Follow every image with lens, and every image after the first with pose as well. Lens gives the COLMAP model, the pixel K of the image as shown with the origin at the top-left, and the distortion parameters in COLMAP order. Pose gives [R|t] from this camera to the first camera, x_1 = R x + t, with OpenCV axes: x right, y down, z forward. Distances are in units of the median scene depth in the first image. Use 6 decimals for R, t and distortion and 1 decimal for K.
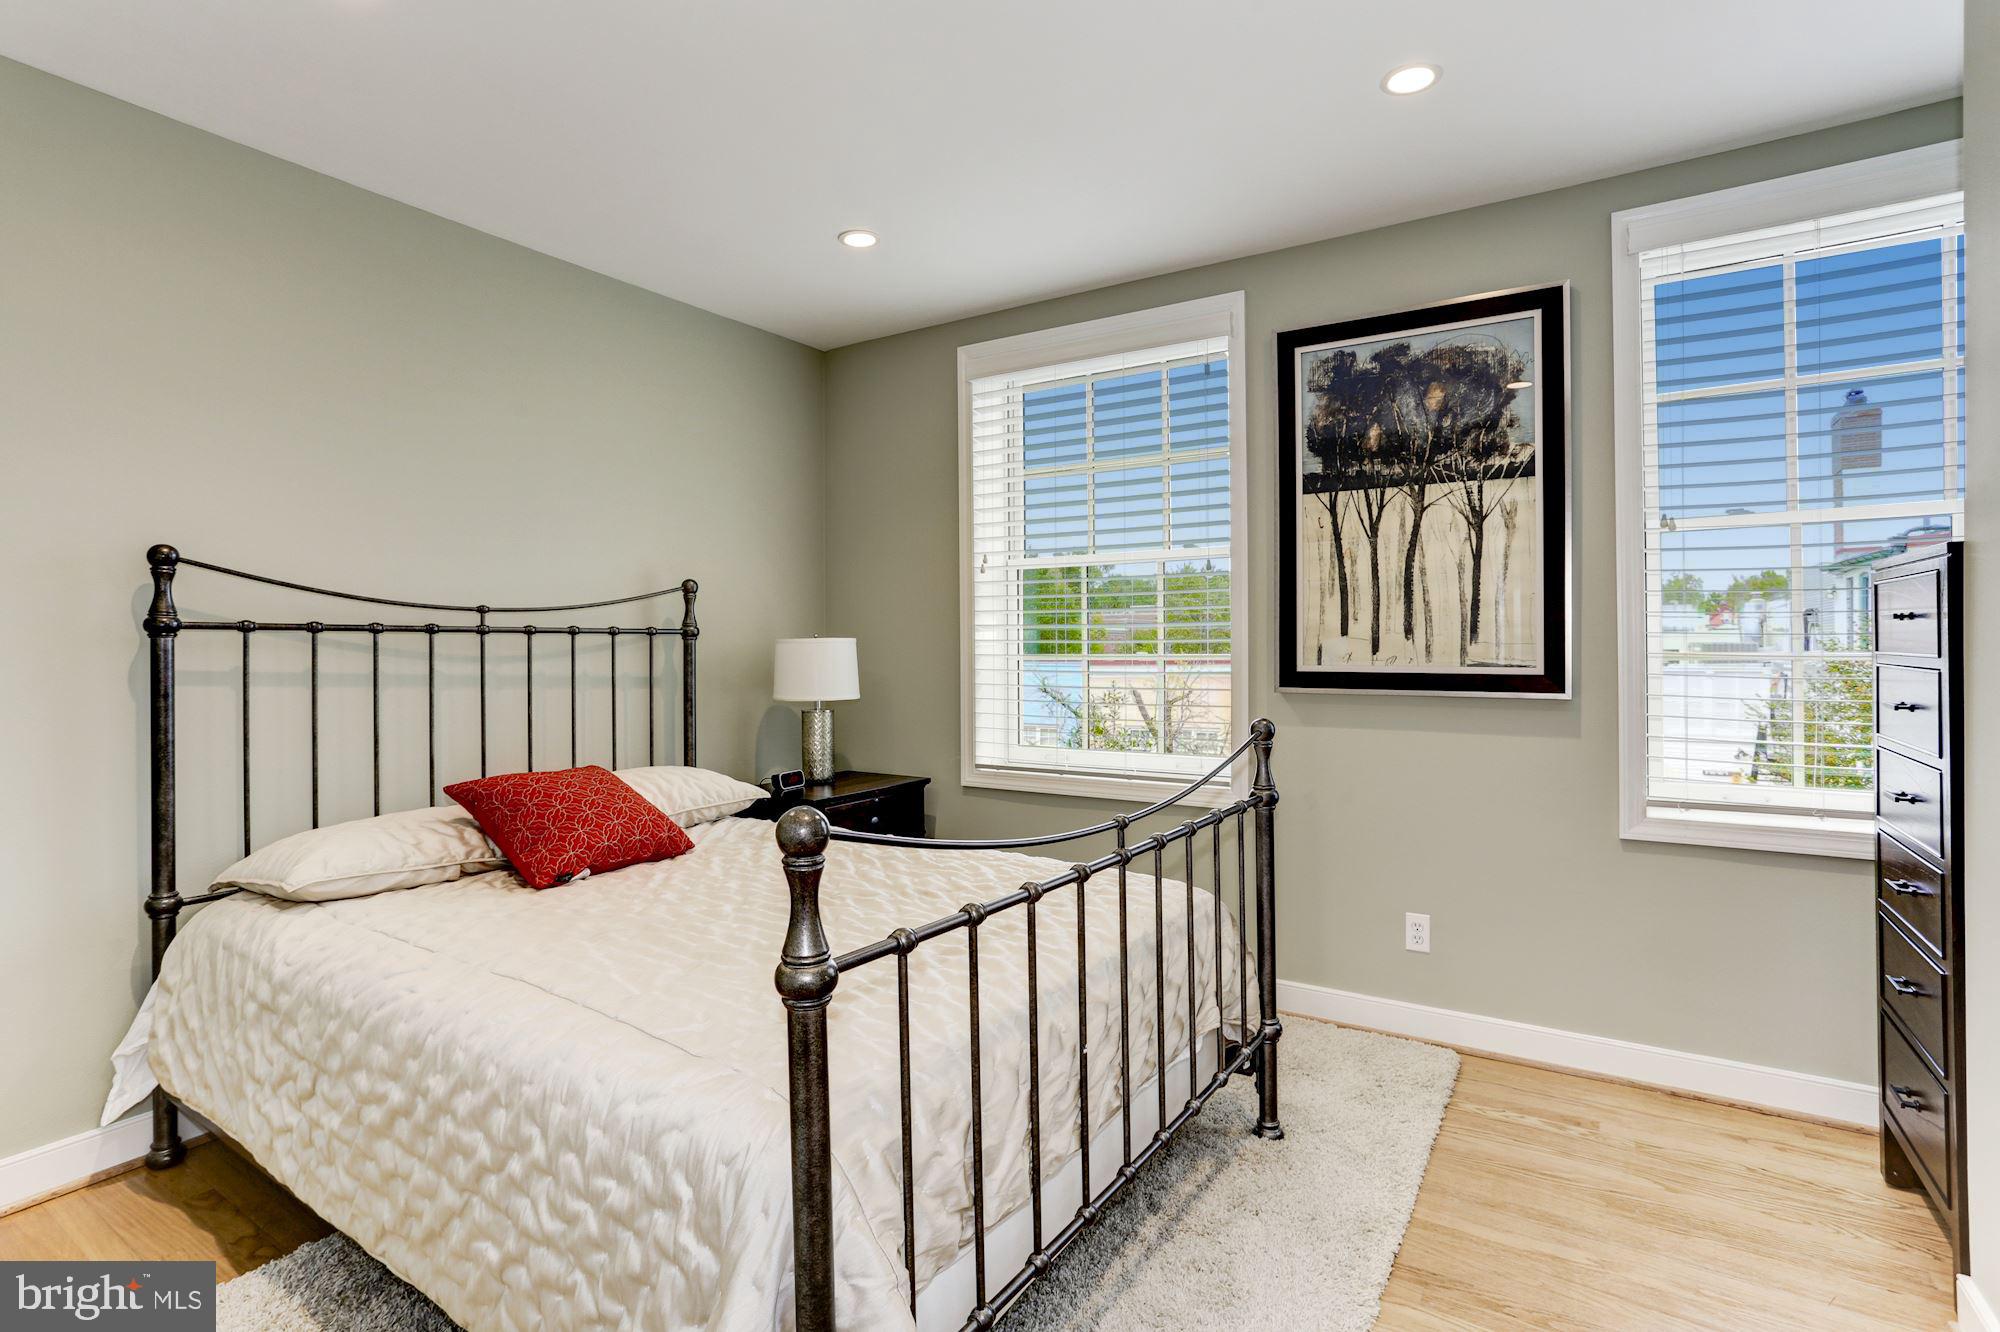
lens RADIAL K [[969.7, 0, 978.4], [0, 969.7, 647.0], [0, 0, 1]] dist [-0.006472, -0.000159]
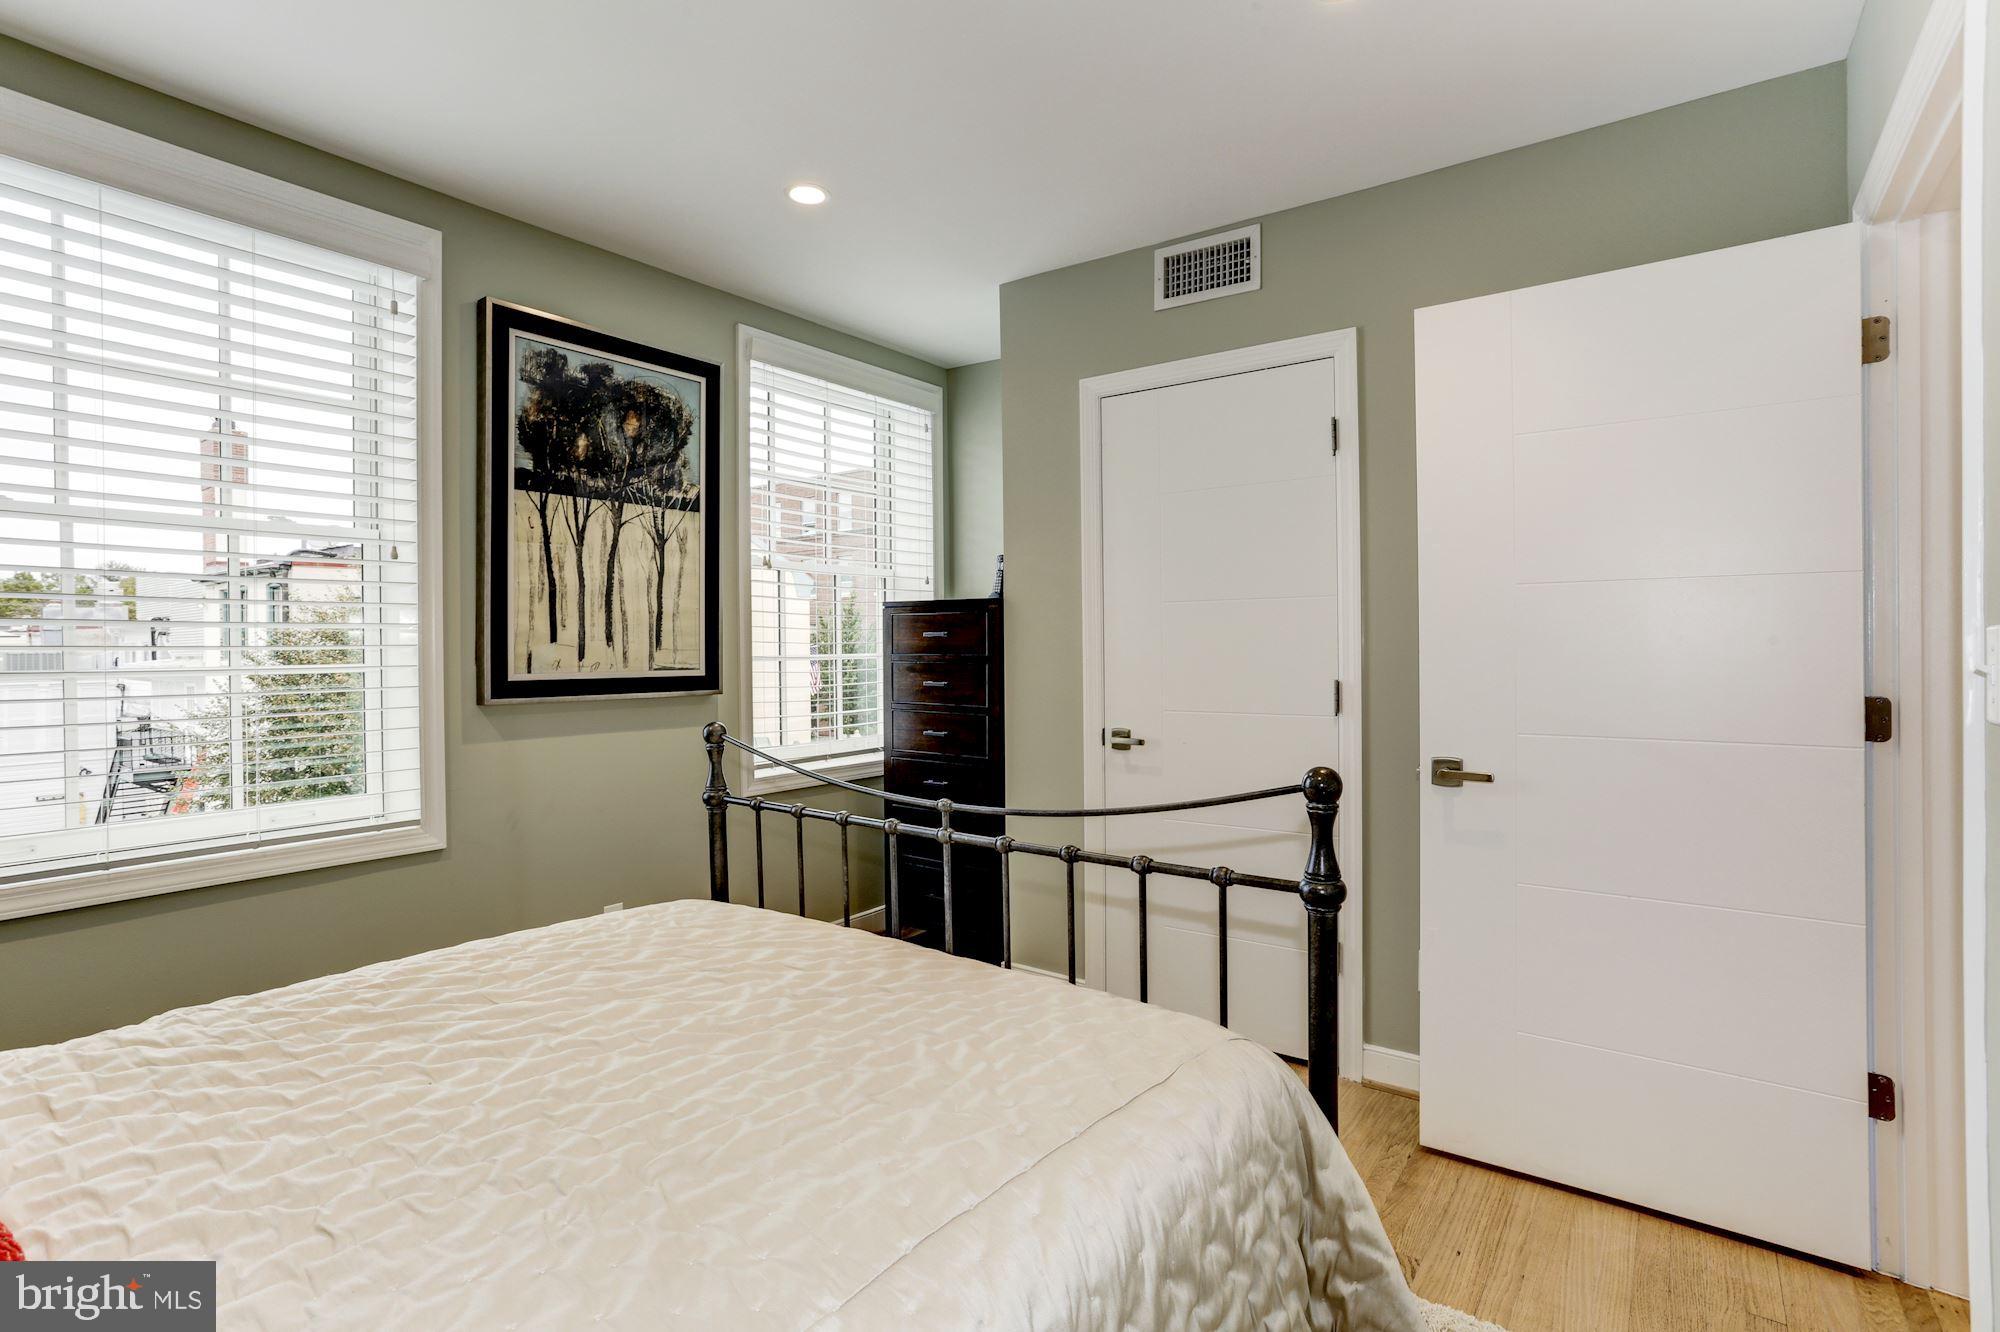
lens RADIAL K [[969.7, 0, 978.4], [0, 969.7, 647.0], [0, 0, 1]] dist [-0.006472, -0.000159]
pose [[0.100223, 0.004448, 0.994955, -0.565375], [0.012768, 0.999902, -0.005756, 0.004031], [-0.994883, 0.013281, 0.100156, 0.496227]]
